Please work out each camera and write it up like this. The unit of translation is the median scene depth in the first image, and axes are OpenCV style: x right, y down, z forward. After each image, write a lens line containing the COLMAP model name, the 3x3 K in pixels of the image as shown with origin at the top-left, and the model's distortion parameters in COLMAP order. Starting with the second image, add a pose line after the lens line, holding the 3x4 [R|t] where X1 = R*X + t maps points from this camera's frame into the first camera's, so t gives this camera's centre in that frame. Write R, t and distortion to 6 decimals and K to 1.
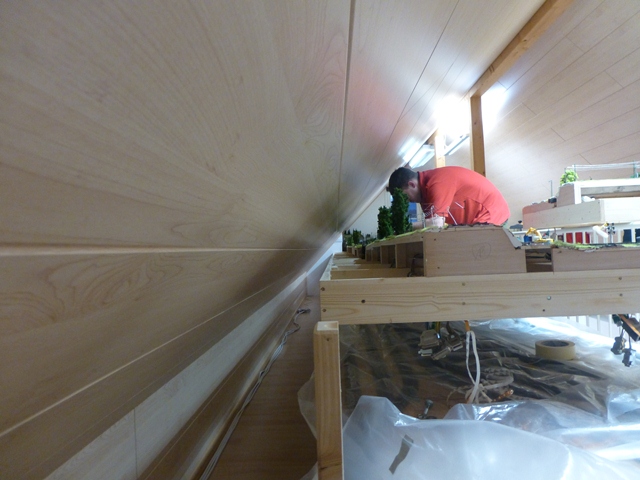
lens RADIAL K [[457.9, 0, 320.3], [0, 457.9, 239.8], [0, 0, 1]] dist [-0.029616, 0.003920]
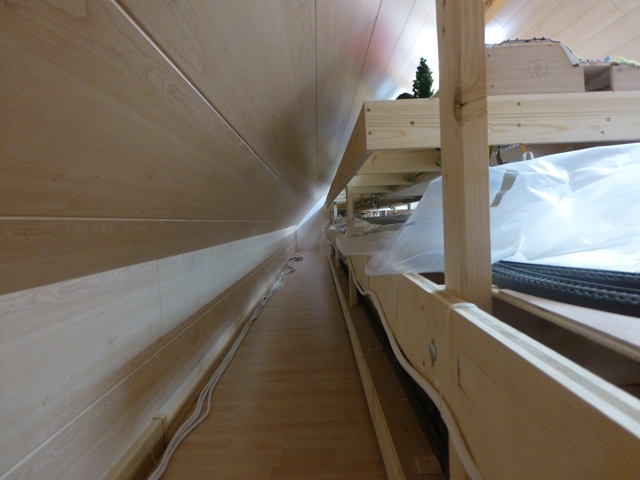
lens RADIAL K [[457.9, 0, 319.7], [0, 457.9, 238.6], [0, 0, 1]] dist [-0.029616, 0.003920]
pose [[0.999262, -0.011017, 0.036786, -0.129460], [0.008748, 0.998083, 0.061268, 0.309883], [-0.037391, -0.060901, 0.997443, 0.072396]]
